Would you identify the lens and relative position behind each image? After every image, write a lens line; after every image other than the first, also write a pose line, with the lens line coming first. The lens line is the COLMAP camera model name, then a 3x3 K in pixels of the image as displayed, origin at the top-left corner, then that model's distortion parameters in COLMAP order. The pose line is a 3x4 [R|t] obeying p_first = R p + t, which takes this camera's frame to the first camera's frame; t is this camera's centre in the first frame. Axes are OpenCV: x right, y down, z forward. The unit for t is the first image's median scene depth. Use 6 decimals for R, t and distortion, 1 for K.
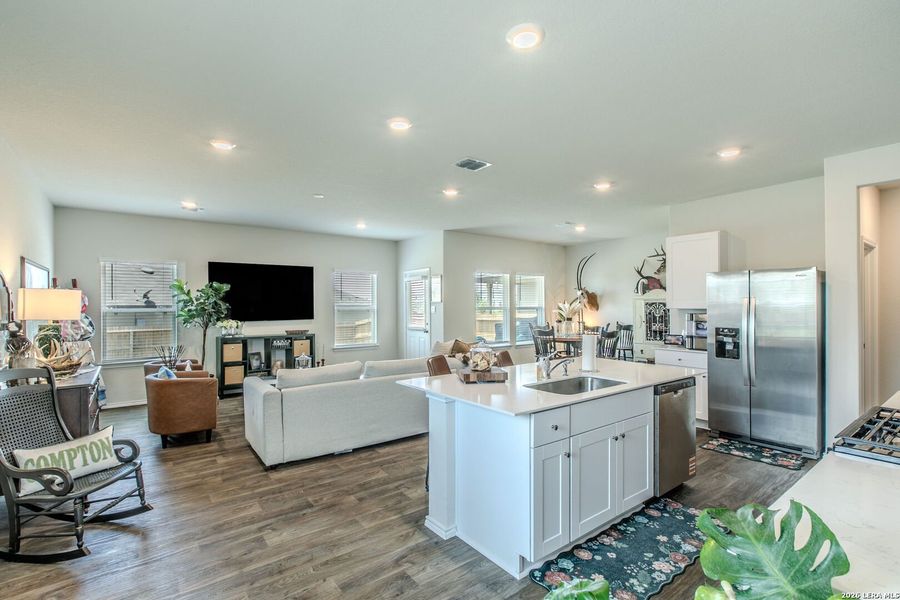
lens RADIAL K [[416.2, 0, 451.8], [0, 416.2, 305.3], [0, 0, 1]] dist [0.000648, 0.000105]
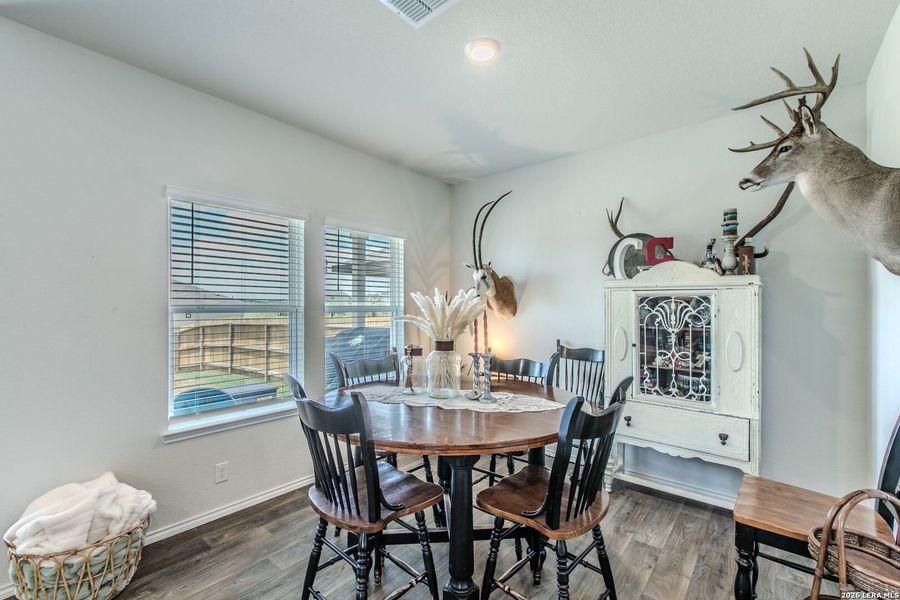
lens RADIAL K [[398.4, 0, 454.0], [0, 398.4, 308.5], [0, 0, 1]] dist [-0.002276, -0.000392]
pose [[0.971712, 0.007131, 0.236063, 0.229302], [-0.007860, 0.999967, 0.002146, 0.005879], [-0.236039, -0.003940, 0.971735, 0.746793]]
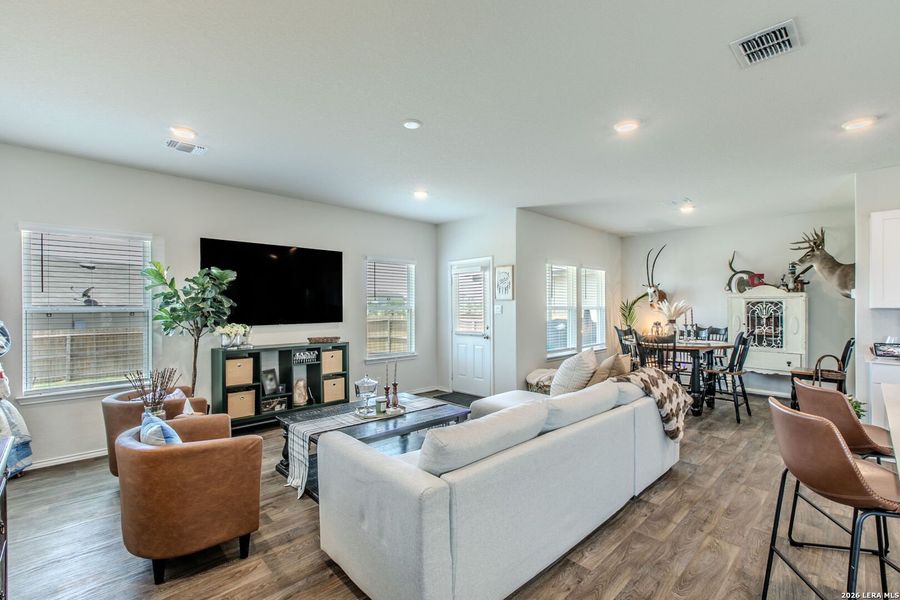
lens RADIAL K [[398.4, 0, 454.0], [0, 398.4, 308.5], [0, 0, 1]] dist [-0.002276, -0.000392]
pose [[0.993014, 0.001727, 0.117985, -0.241314], [-0.002350, 0.999984, 0.005141, 0.005575], [-0.117974, -0.005383, 0.993002, 0.296750]]
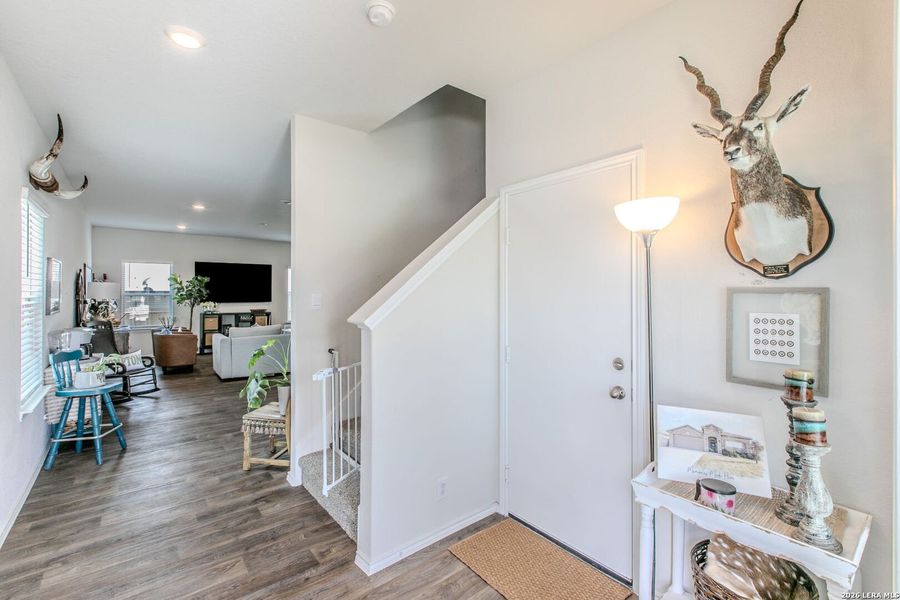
lens RADIAL K [[400.0, 0, 472.2], [0, 400.0, 293.5], [0, 0, 1]] dist [-0.025463, -0.000075]
pose [[0.997921, 0.005258, 0.064226, 0.290610], [-0.005440, 0.999982, 0.002653, -0.001612], [-0.064211, -0.002997, 0.997932, -0.435126]]
